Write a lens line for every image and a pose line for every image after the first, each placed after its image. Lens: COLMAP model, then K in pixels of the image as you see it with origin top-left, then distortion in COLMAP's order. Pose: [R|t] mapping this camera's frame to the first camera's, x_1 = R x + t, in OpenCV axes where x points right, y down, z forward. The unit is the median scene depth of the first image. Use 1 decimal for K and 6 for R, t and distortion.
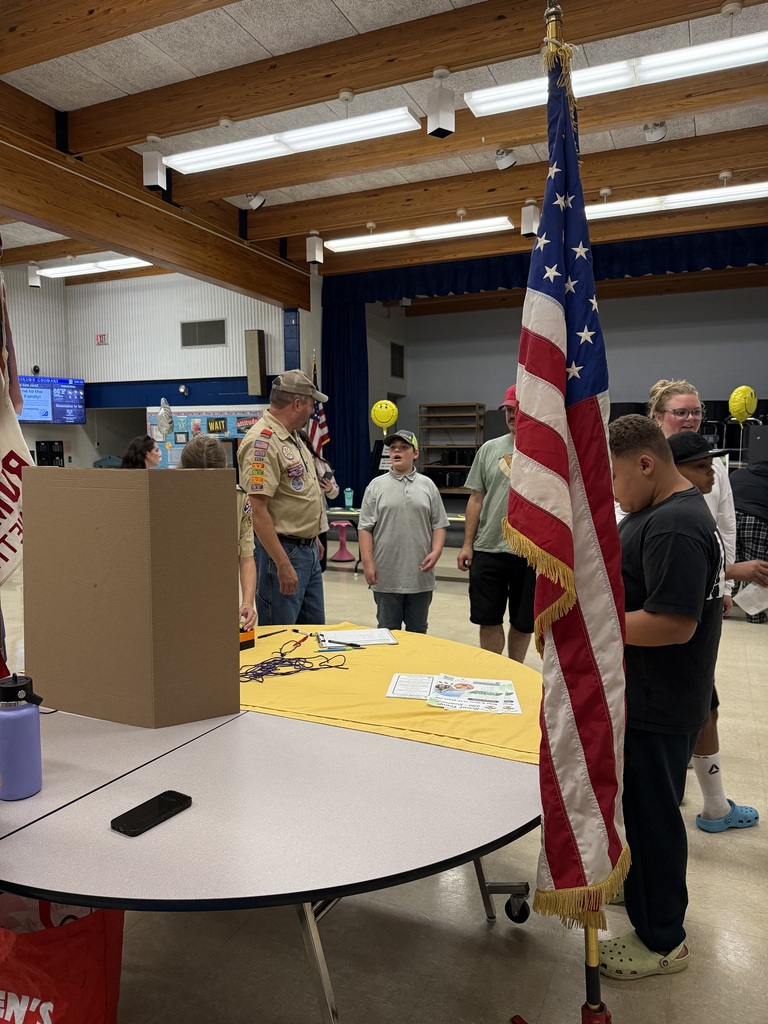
lens RADIAL K [[712.5, 0, 384.7], [0, 712.5, 512.1], [0, 0, 1]] dist [-0.011143, 0.002297]
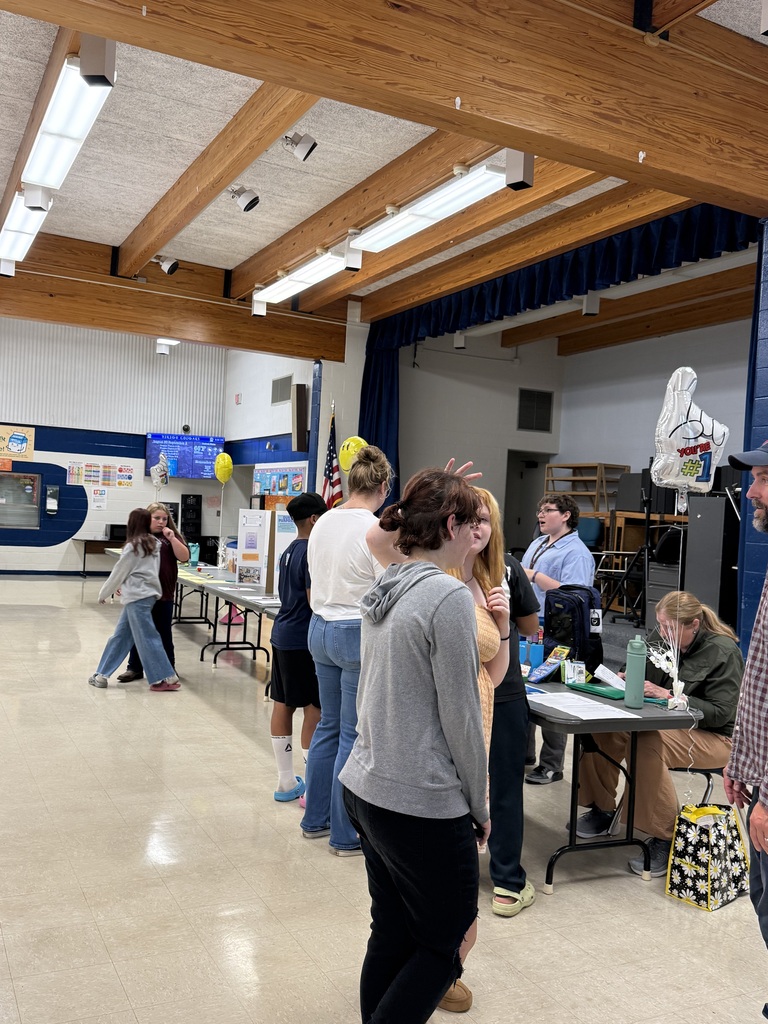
lens RADIAL K [[916.8, 0, 385.5], [0, 916.8, 512.7], [0, 0, 1]] dist [0.112609, 0.003126]
pose [[0.779755, 0.039941, -0.624810, 0.650748], [-0.107757, 0.991632, -0.071090, -0.006518], [0.616742, 0.122760, 0.777534, 0.113543]]
